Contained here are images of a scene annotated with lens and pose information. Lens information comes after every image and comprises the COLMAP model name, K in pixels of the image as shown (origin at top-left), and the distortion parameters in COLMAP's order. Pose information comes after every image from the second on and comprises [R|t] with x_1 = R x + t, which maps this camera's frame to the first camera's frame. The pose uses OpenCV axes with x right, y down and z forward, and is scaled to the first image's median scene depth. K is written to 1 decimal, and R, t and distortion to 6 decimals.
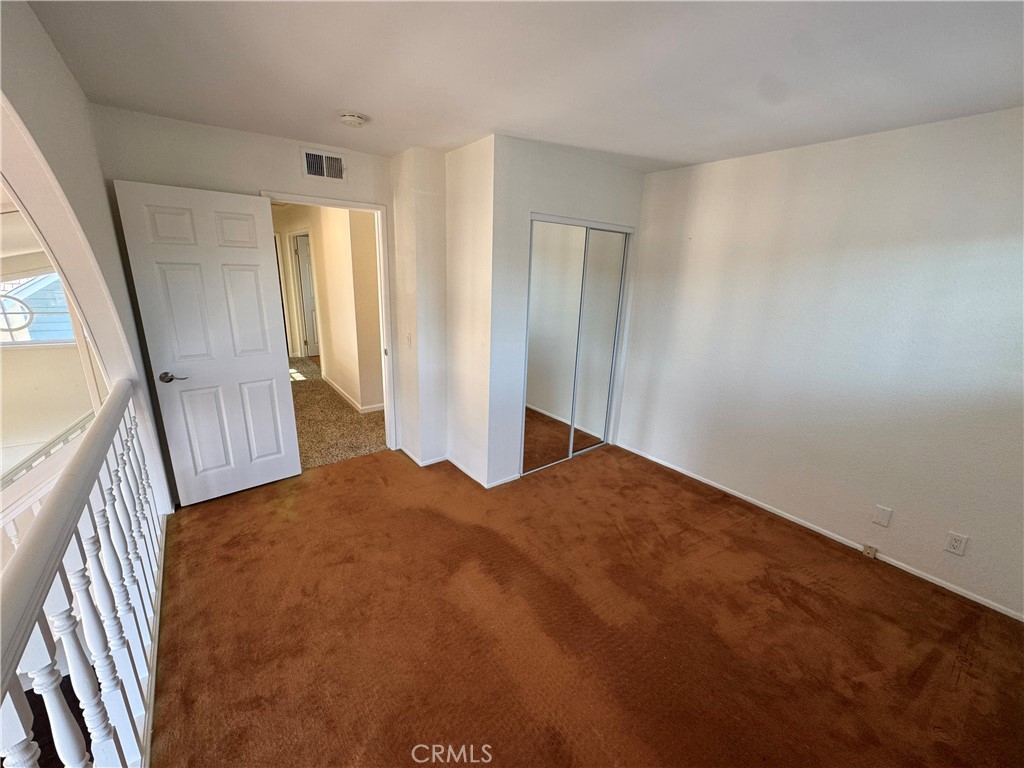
lens RADIAL K [[410.3, 0, 513.8], [0, 410.3, 384.6], [0, 0, 1]] dist [-0.003859, 0.000855]
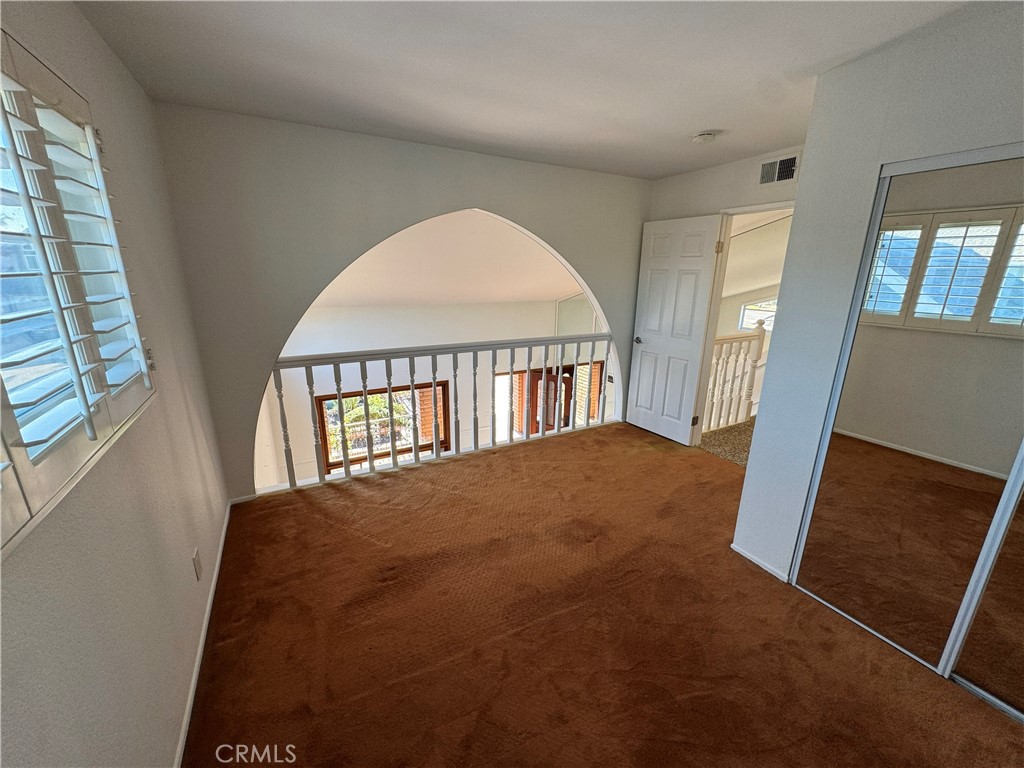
lens RADIAL K [[410.3, 0, 510.9], [0, 410.3, 383.4], [0, 0, 1]] dist [-0.003859, 0.000855]
pose [[-0.152853, 0.231694, -0.960705, 0.741097], [-0.283872, 0.920866, 0.267251, -0.134361], [0.946601, 0.313567, -0.074986, 0.621725]]
